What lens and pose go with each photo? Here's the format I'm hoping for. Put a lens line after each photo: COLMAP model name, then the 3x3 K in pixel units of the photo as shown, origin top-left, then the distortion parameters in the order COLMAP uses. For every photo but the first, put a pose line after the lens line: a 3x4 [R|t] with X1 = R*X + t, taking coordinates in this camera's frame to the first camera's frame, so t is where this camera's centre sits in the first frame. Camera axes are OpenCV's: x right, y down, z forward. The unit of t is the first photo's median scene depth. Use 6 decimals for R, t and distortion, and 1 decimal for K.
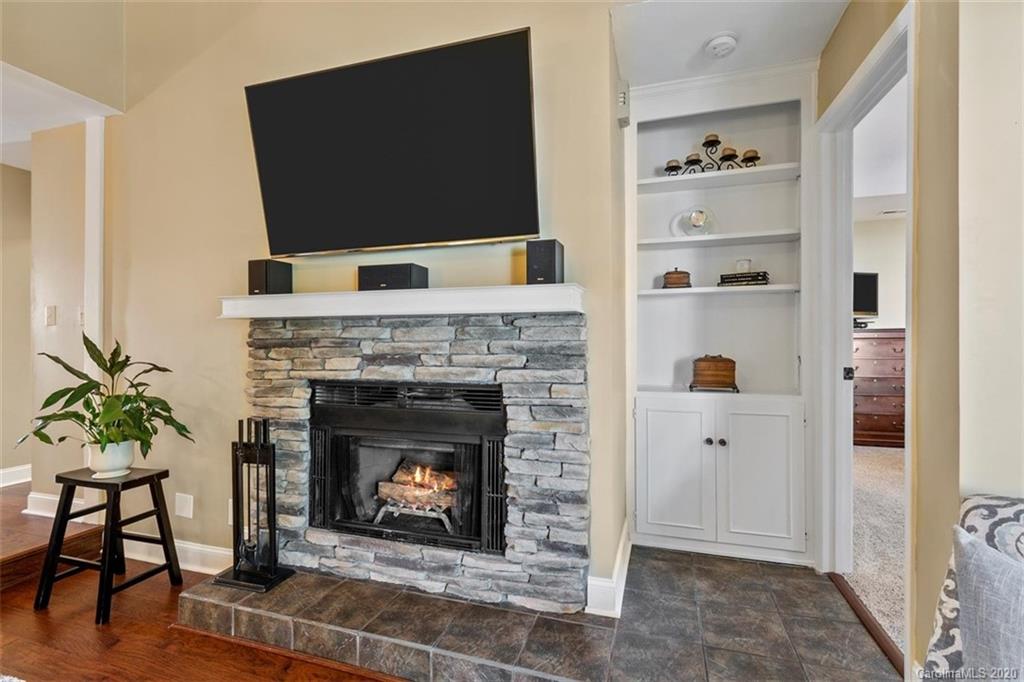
lens RADIAL K [[460.1, 0, 513.7], [0, 460.1, 341.6], [0, 0, 1]] dist [0.009196, -0.006195]
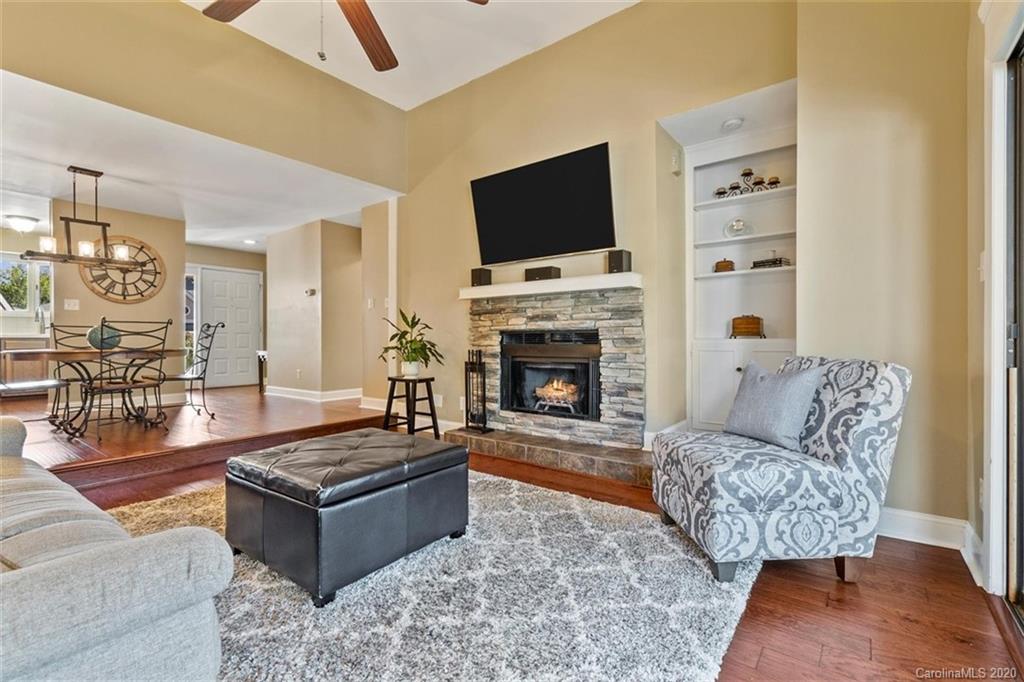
lens RADIAL K [[459.0, 0, 518.3], [0, 459.0, 340.5], [0, 0, 1]] dist [0.001194, -0.000220]
pose [[0.943677, -0.002417, -0.330860, 0.265728], [0.003948, 0.999984, 0.003955, 0.125285], [0.330845, -0.005039, 0.943672, -0.806209]]
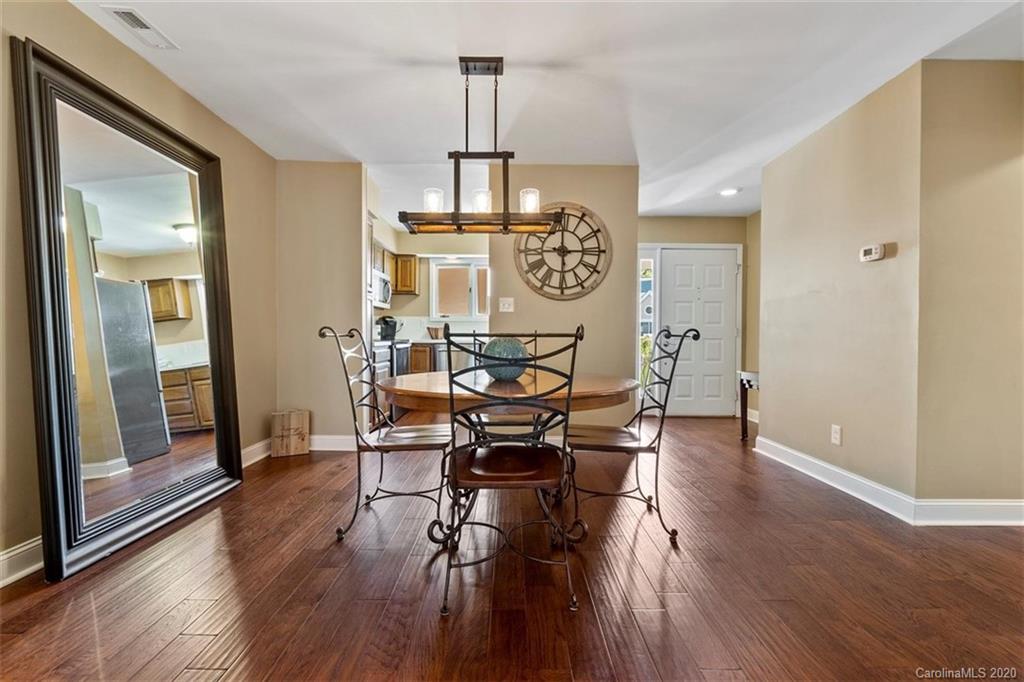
lens RADIAL K [[459.0, 0, 518.3], [0, 459.0, 340.5], [0, 0, 1]] dist [0.001194, -0.000220]
pose [[0.316497, 0.011464, -0.948524, -1.102437], [-0.002234, 0.999933, 0.011340, 0.051498], [0.948591, -0.001470, 0.316501, 0.217876]]
